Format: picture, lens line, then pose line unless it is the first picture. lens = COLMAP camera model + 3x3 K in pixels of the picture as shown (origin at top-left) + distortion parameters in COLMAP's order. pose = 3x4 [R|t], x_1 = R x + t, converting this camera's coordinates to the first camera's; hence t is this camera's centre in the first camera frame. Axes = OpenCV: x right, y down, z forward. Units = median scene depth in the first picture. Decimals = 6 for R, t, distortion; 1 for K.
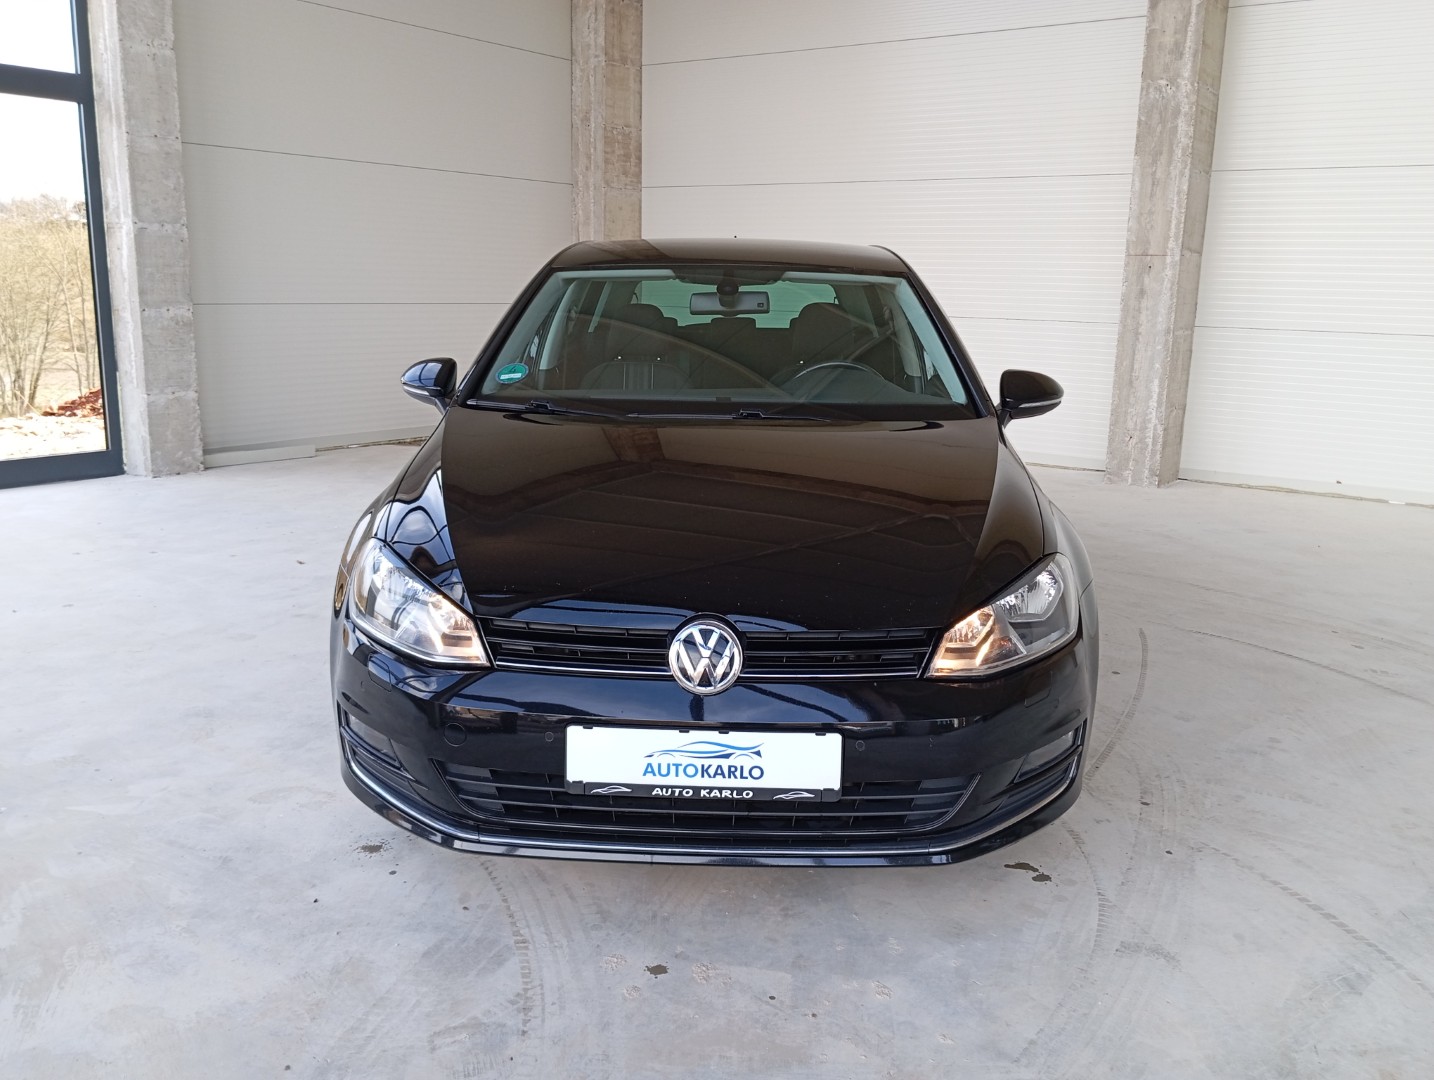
lens RADIAL K [[1225.1, 0, 715.8], [0, 1225.1, 548.0], [0, 0, 1]] dist [0.049495, -0.074577]
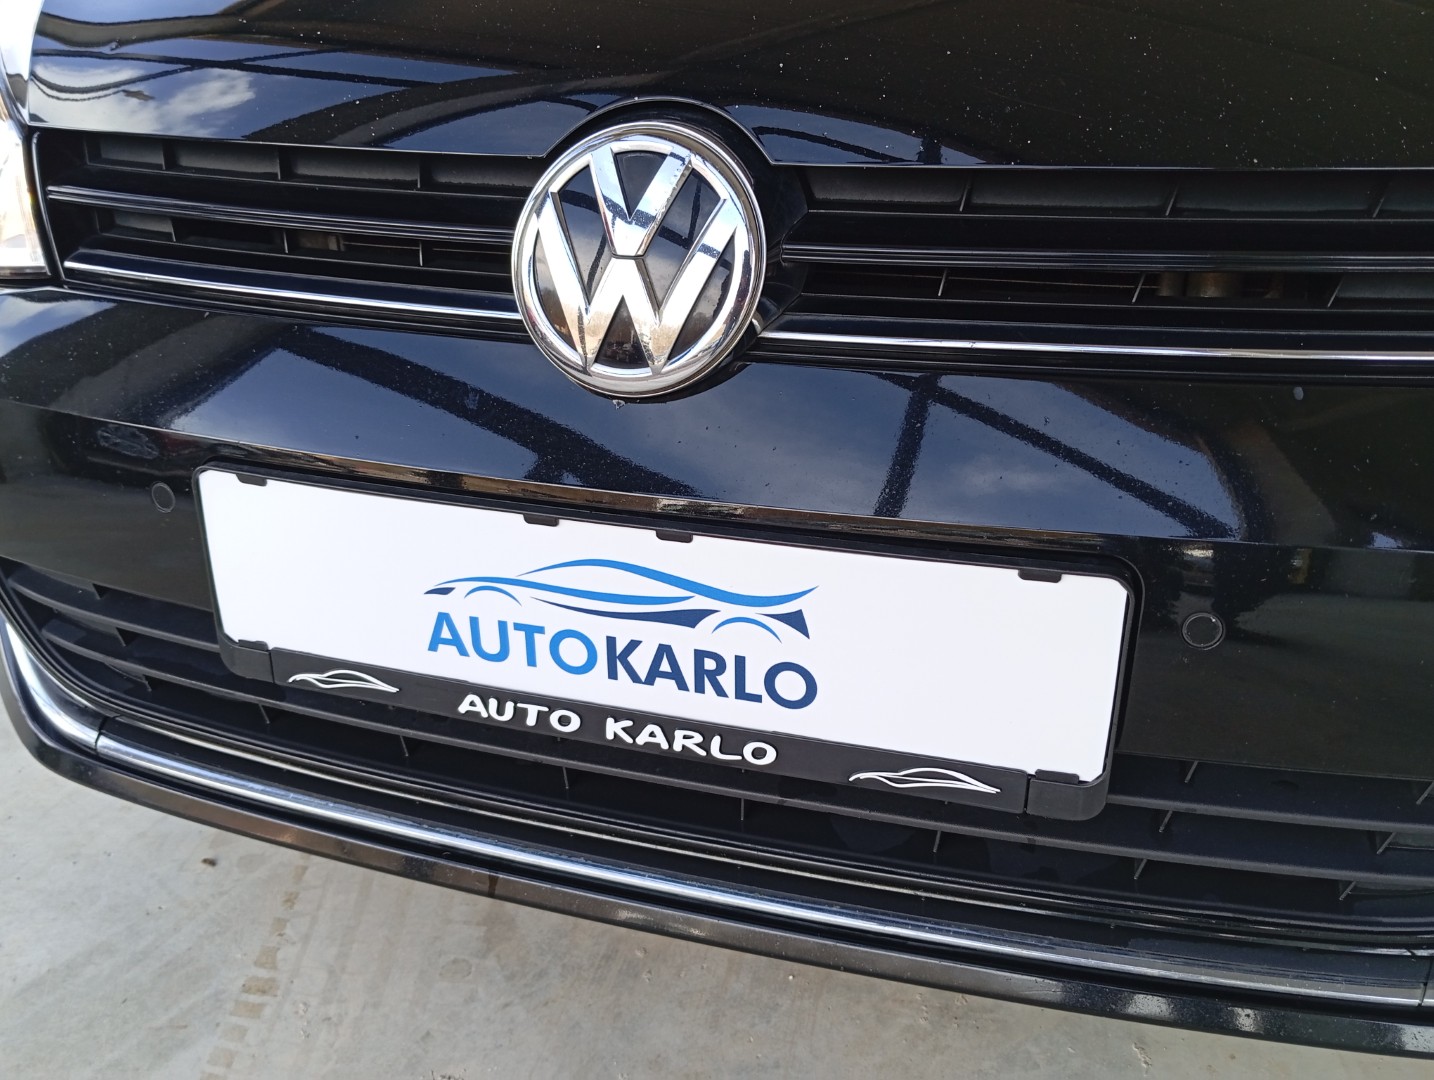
lens RADIAL K [[1225.1, 0, 715.8], [0, 1225.1, 548.0], [0, 0, 1]] dist [0.049495, -0.074577]
pose [[0.959740, 0.089391, -0.266284, 0.073494], [-0.033113, 0.977405, 0.208767, 0.079014], [0.278930, -0.191545, 0.941015, 0.615487]]
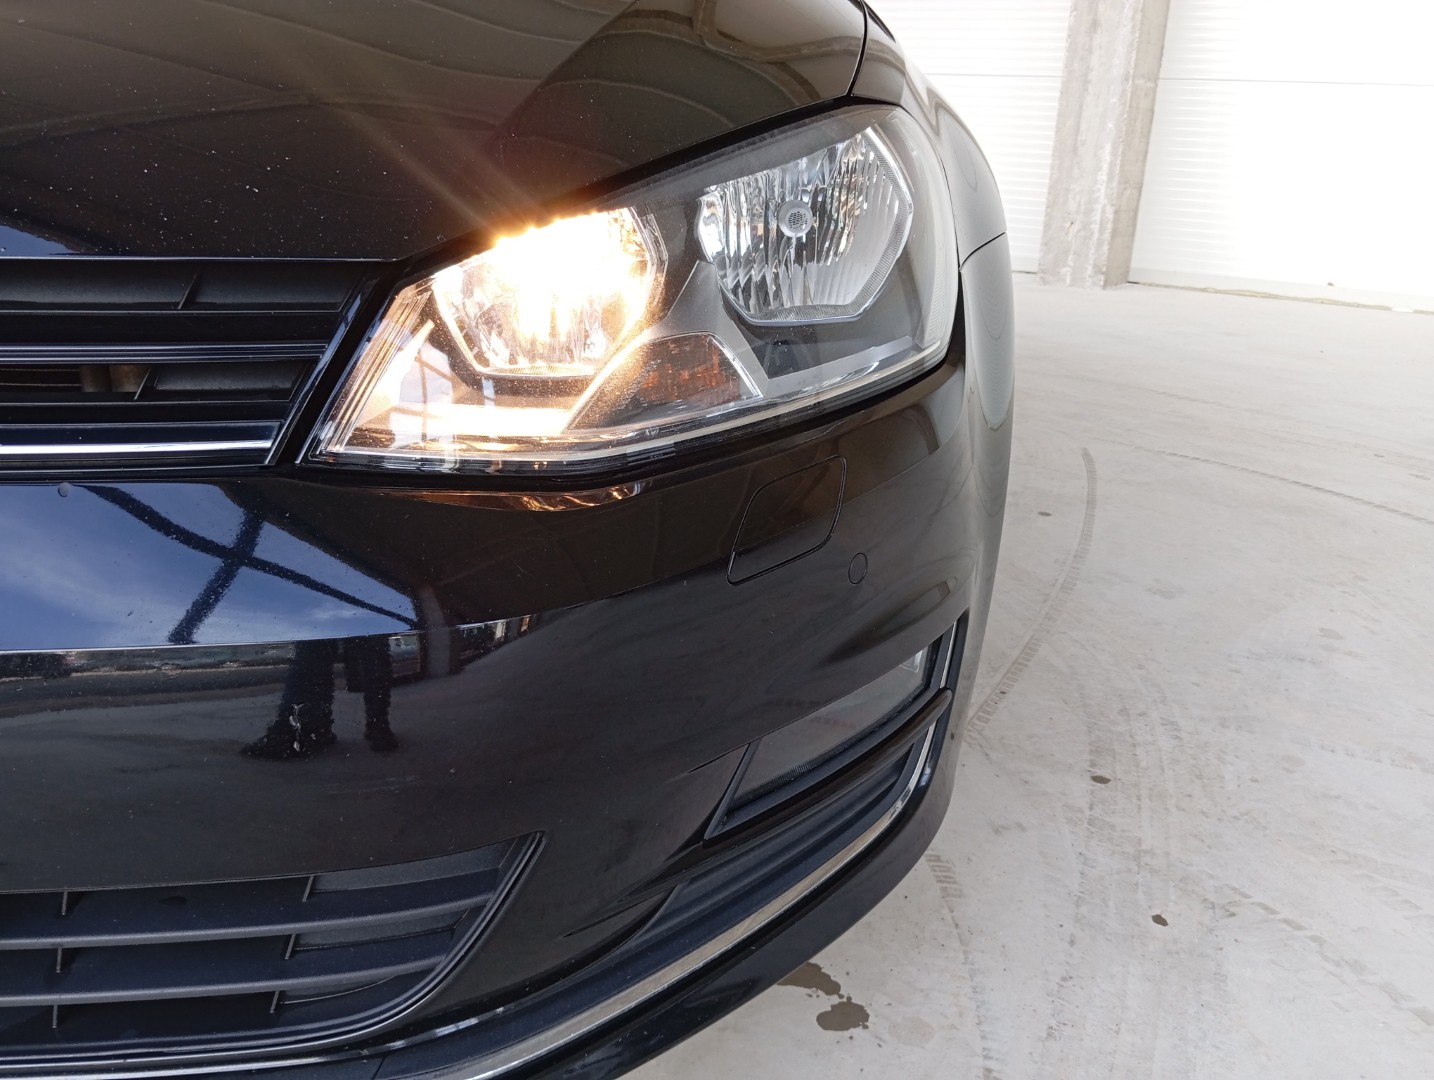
lens RADIAL K [[1241.3, 0, 717.0], [0, 1241.3, 540.0], [0, 0, 1]] dist [0.048773, -0.082454]
pose [[0.998149, 0.004867, 0.060623, 0.202588], [-0.011359, 0.994172, 0.107207, 0.079418], [-0.059748, -0.107697, 0.992387, 0.637710]]
